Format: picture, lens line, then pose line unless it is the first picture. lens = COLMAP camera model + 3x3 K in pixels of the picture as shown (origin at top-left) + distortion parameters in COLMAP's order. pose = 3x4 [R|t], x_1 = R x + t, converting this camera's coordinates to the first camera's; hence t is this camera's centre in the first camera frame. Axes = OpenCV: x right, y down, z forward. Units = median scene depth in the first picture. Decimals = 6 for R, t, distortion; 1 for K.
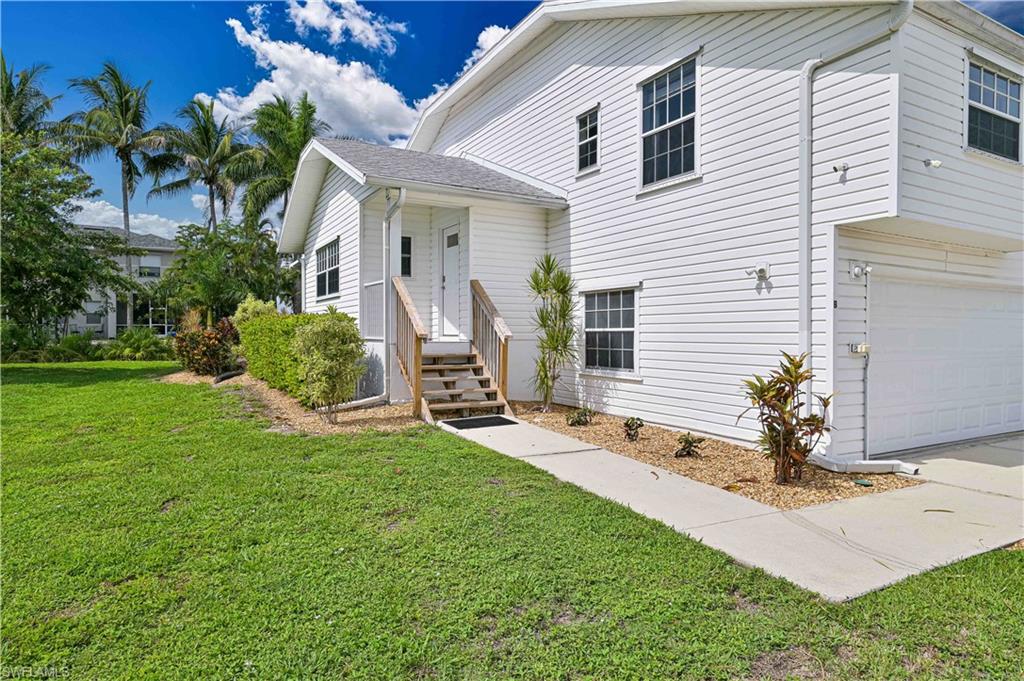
lens RADIAL K [[604.1, 0, 506.7], [0, 604.1, 340.4], [0, 0, 1]] dist [-0.004482, -0.002282]
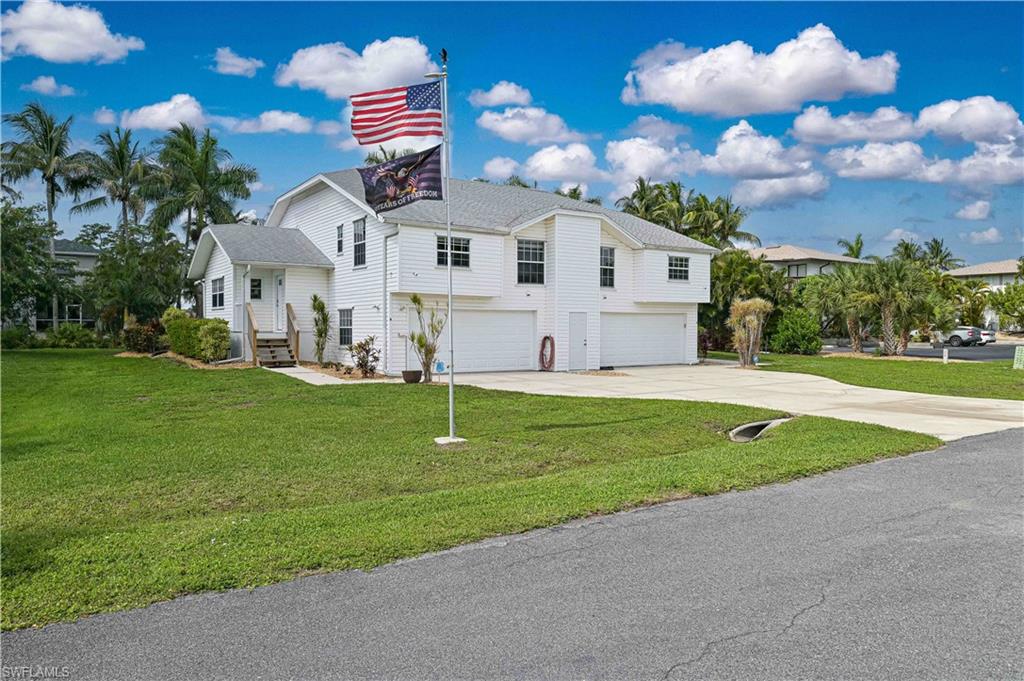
lens RADIAL K [[701.4, 0, 512.9], [0, 701.4, 332.1], [0, 0, 1]] dist [0.001261, -0.000250]
pose [[0.996212, -0.000349, 0.086957, 0.408818], [0.000583, 0.999996, -0.002662, 0.006109], [-0.086956, 0.002703, 0.996208, -1.192162]]
